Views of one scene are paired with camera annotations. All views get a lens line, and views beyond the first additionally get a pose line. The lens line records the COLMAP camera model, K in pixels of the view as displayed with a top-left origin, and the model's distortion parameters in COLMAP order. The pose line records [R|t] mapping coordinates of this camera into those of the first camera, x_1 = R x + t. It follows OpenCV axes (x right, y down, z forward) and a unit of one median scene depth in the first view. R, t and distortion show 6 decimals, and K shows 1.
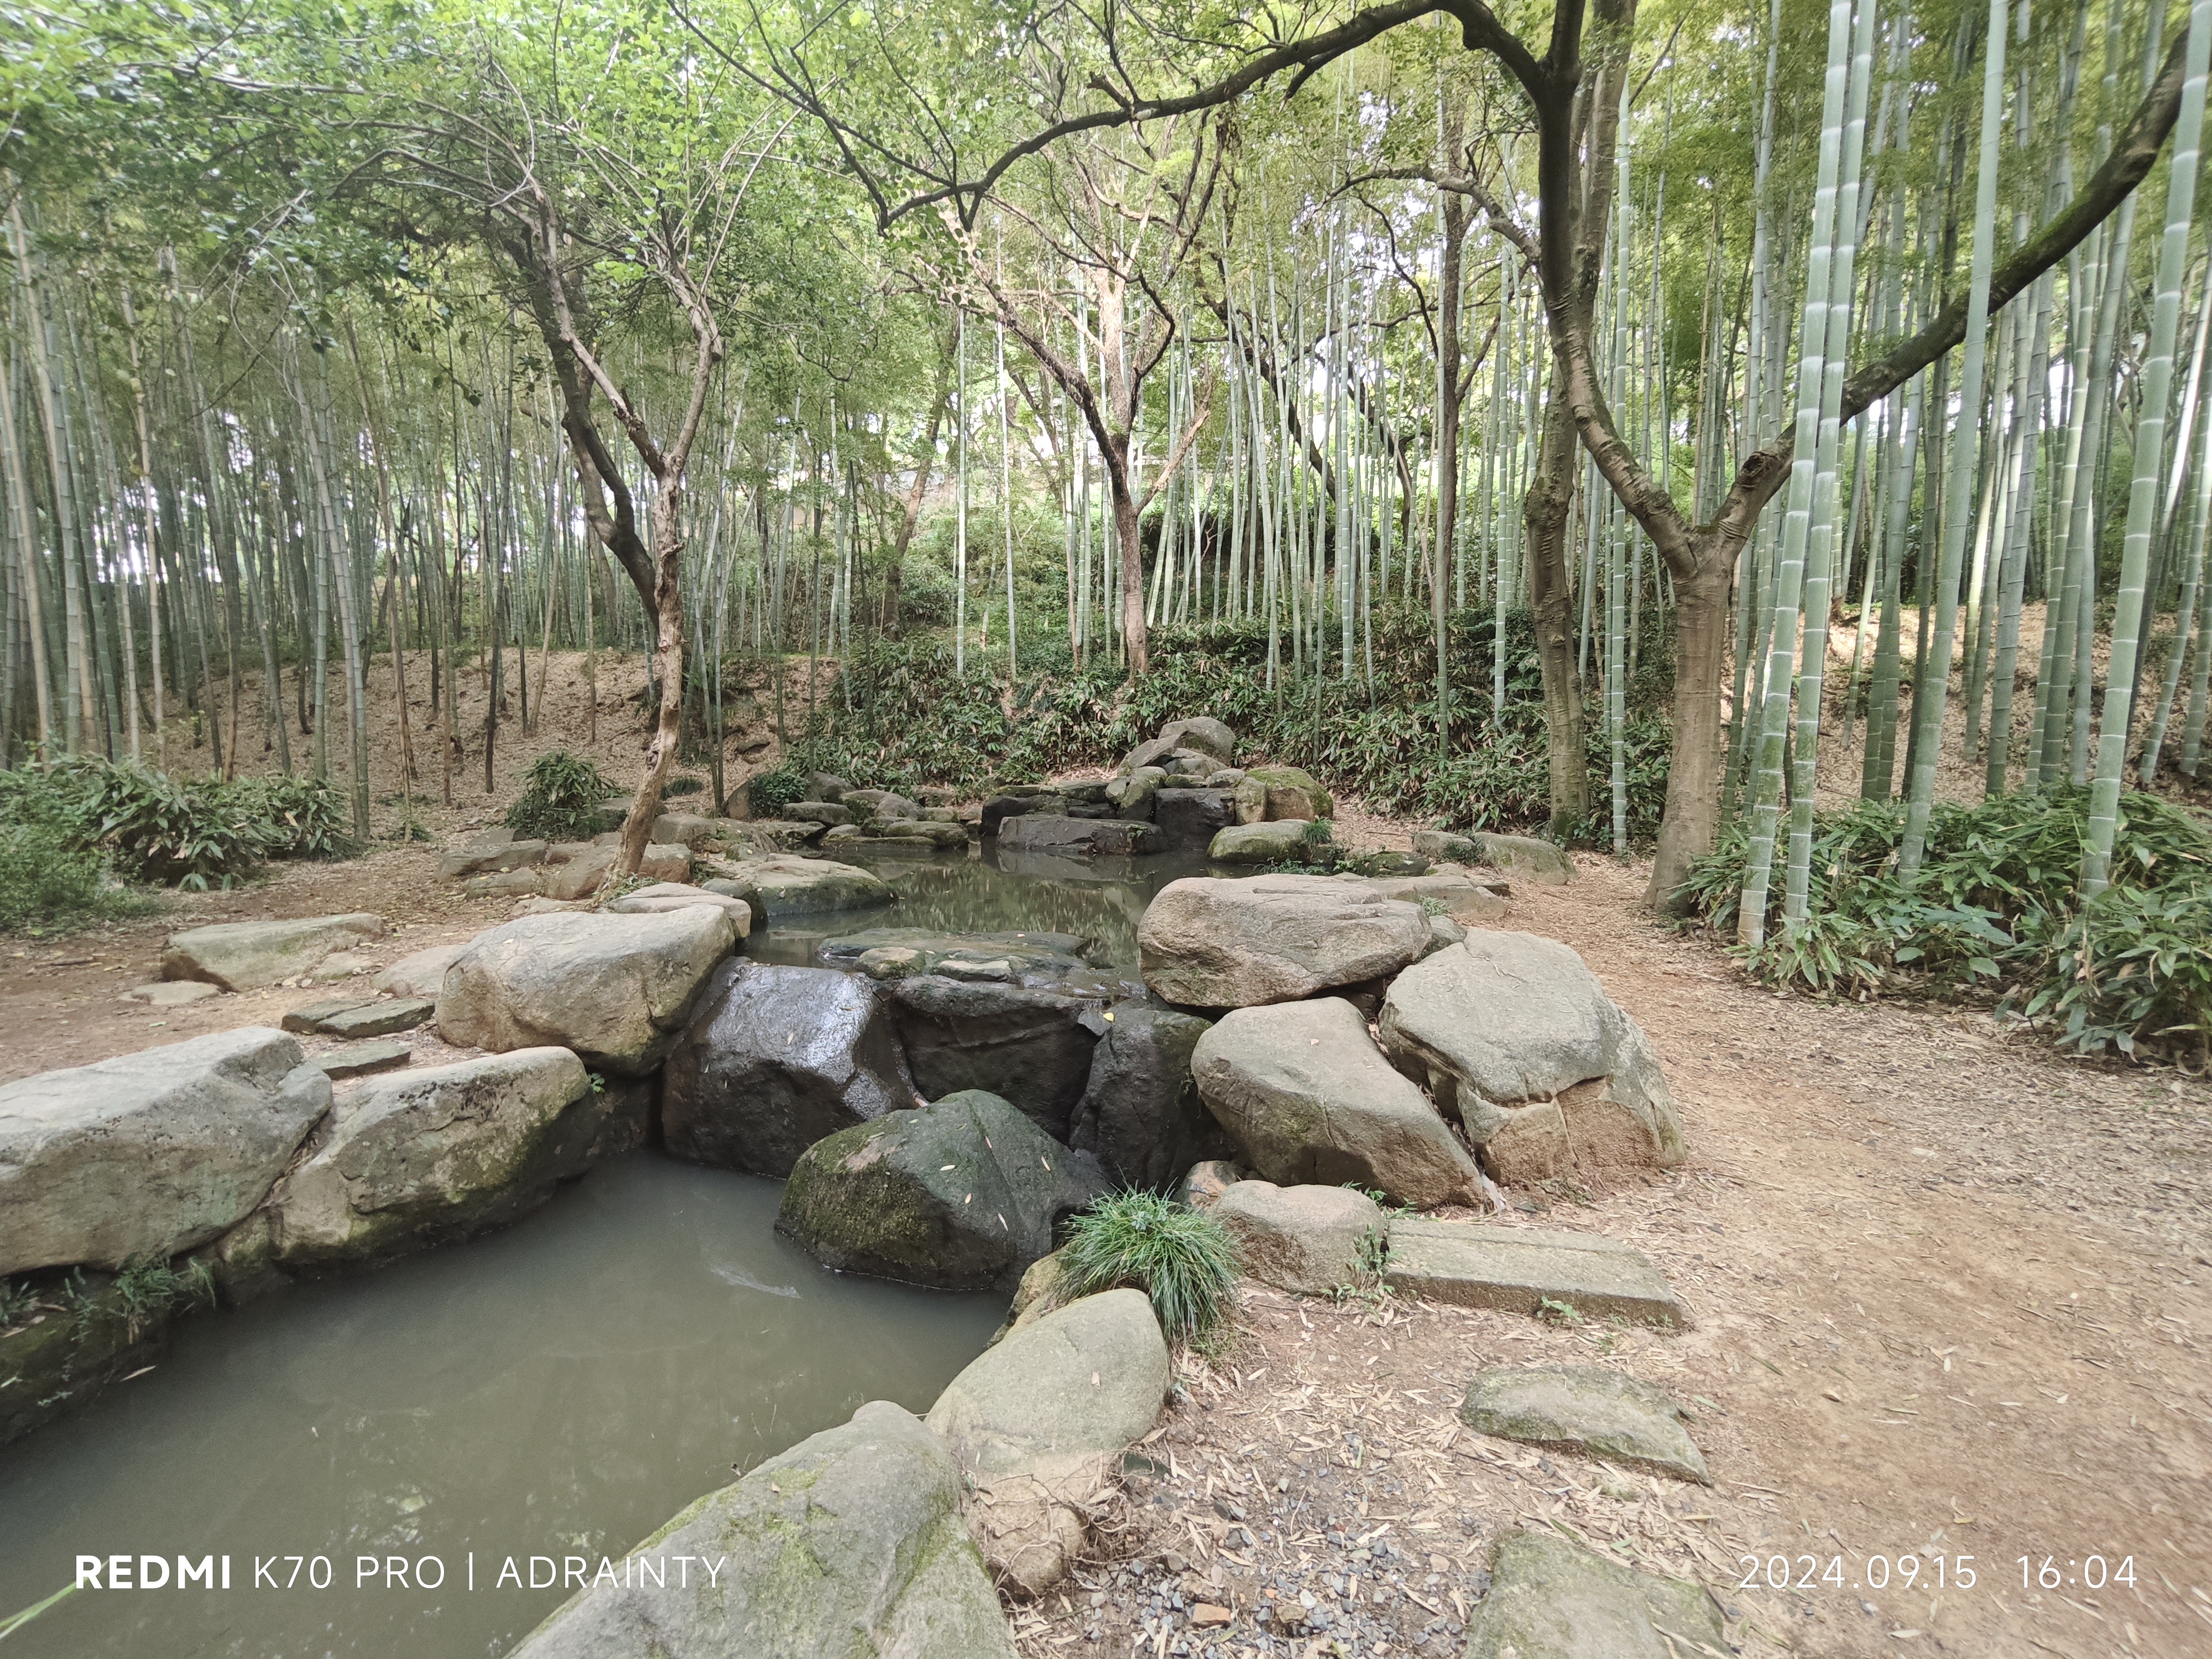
lens RADIAL K [[954.3, 0, 1106.5], [0, 954.3, 823.4], [0, 0, 1]] dist [-0.009027, 0.000903]
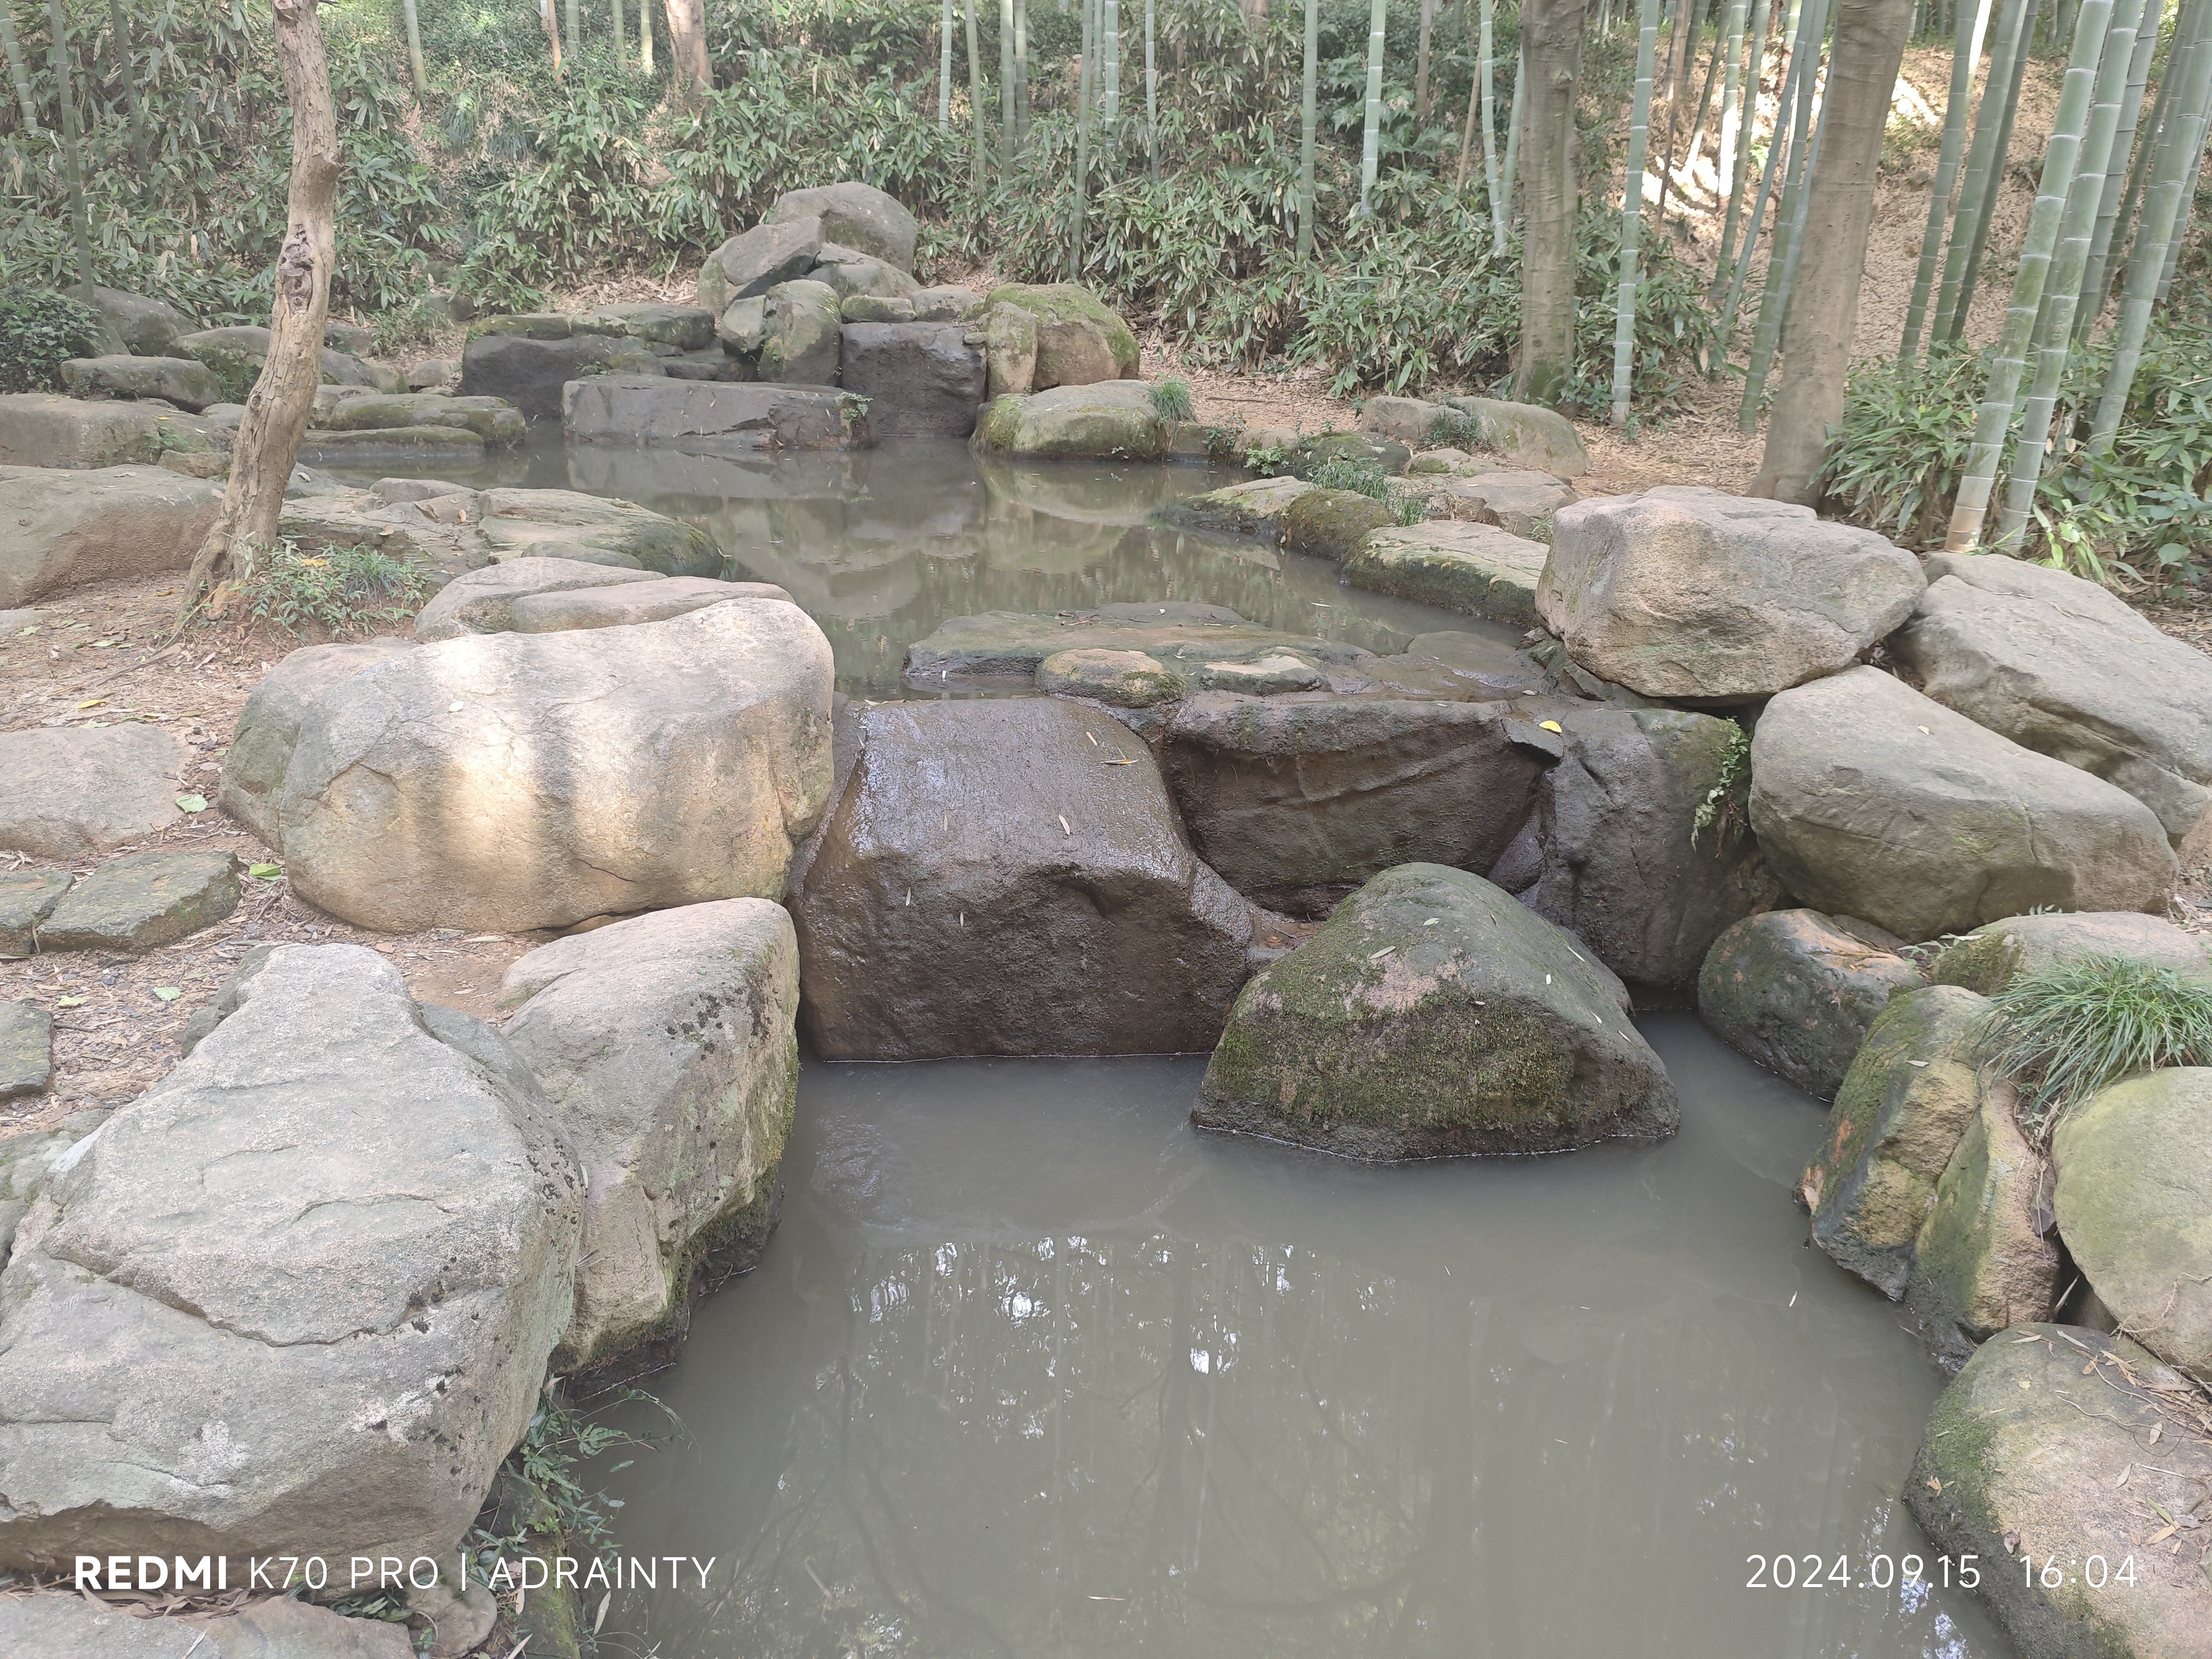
lens RADIAL K [[1610.6, 0, 1107.3], [0, 1610.6, 833.3], [0, 0, 1]] dist [0.009078, -0.000910]
pose [[0.908898, -0.129671, 0.396345, -0.257468], [0.015593, 0.960330, 0.278430, -0.012807], [-0.416727, -0.246884, 0.874864, 0.057852]]
